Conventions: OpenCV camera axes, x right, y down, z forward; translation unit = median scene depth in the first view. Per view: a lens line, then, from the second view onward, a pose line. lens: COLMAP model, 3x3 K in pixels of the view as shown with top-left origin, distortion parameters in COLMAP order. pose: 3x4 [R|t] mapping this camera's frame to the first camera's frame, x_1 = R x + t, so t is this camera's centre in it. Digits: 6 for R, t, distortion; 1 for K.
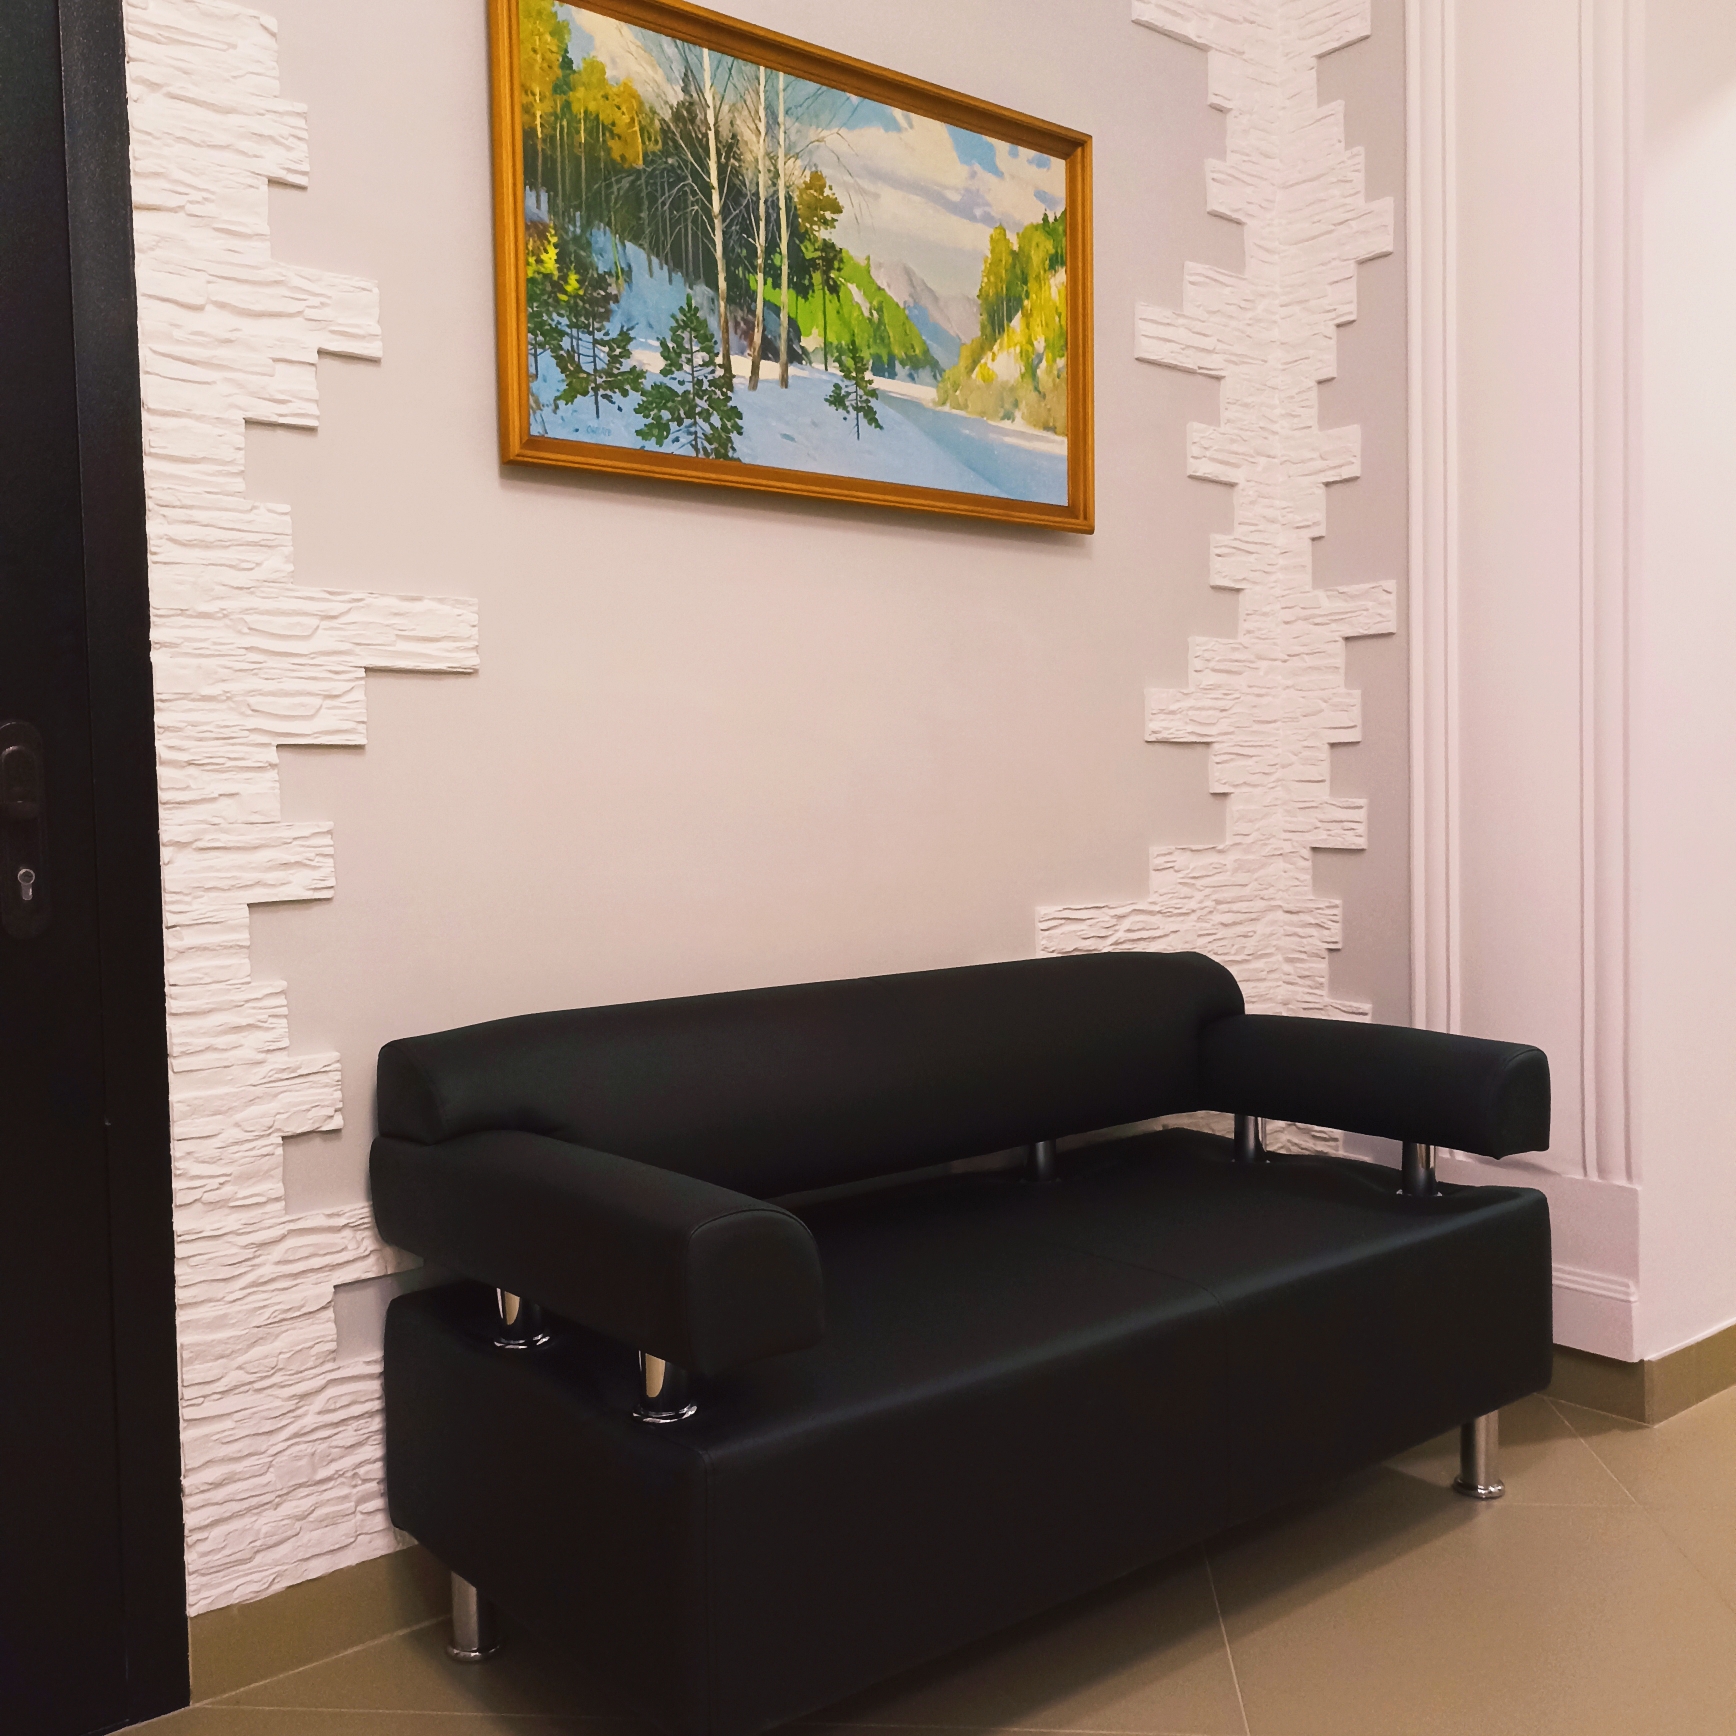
lens RADIAL K [[1709.1, 0, 864.4], [0, 1709.1, 876.5], [0, 0, 1]] dist [0.027708, 0.000000]
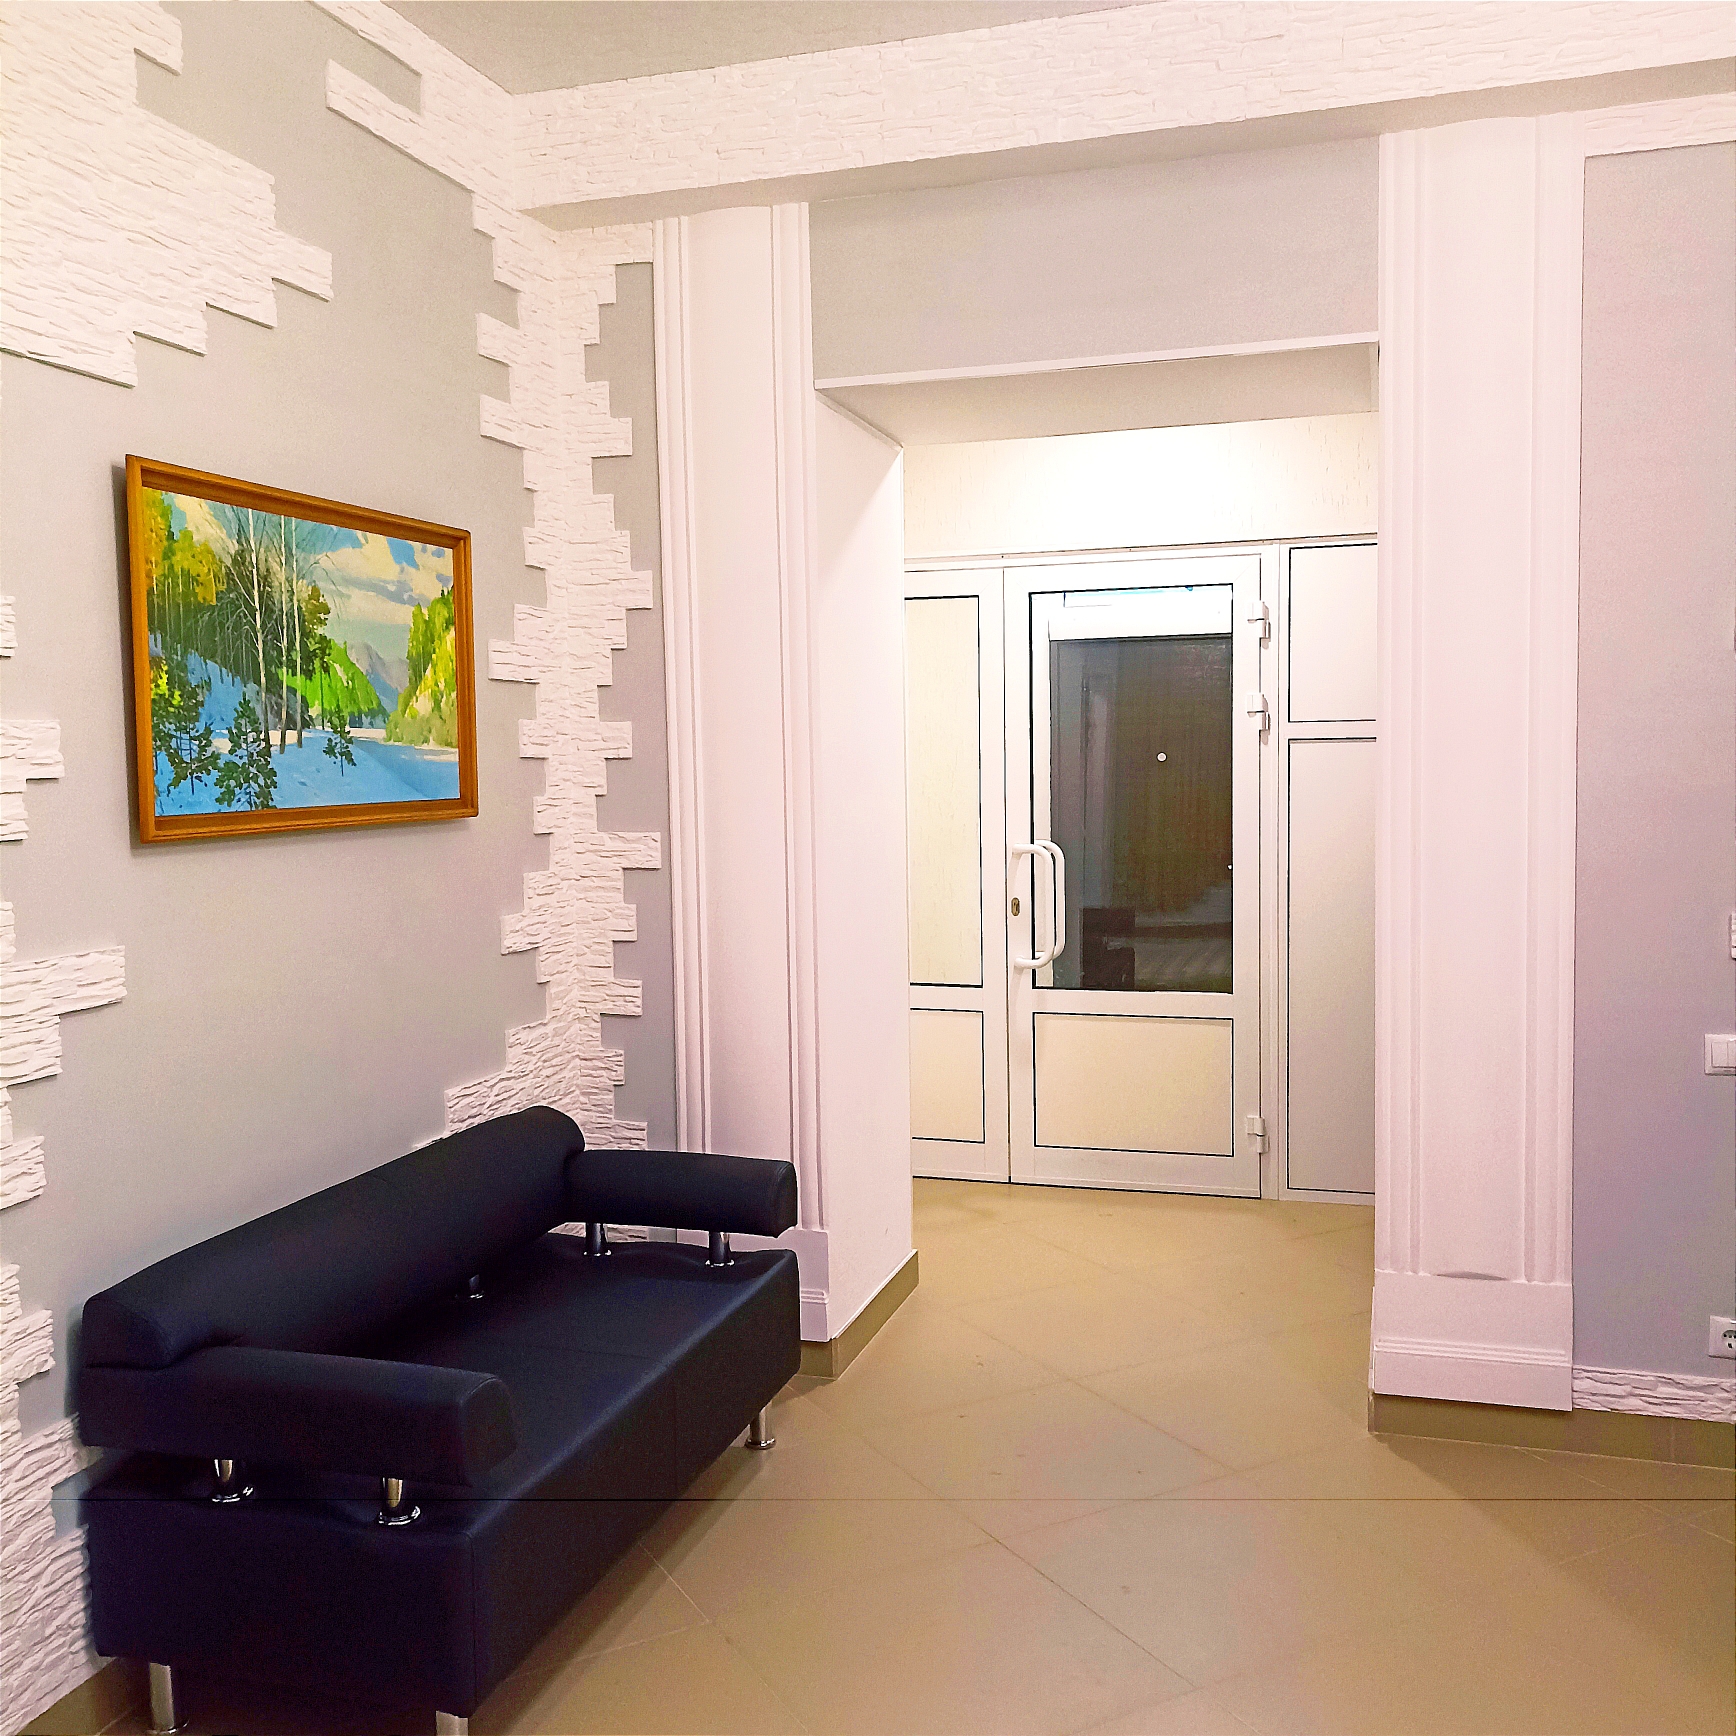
lens RADIAL K [[1709.1, 0, 859.6], [0, 1709.1, 871.8], [0, 0, 1]] dist [0.027708, 0.000000]
pose [[0.833602, -0.033811, 0.551329, -0.408090], [0.022027, 0.999366, 0.027982, -0.206513], [-0.551926, -0.011181, 0.833818, -0.352771]]
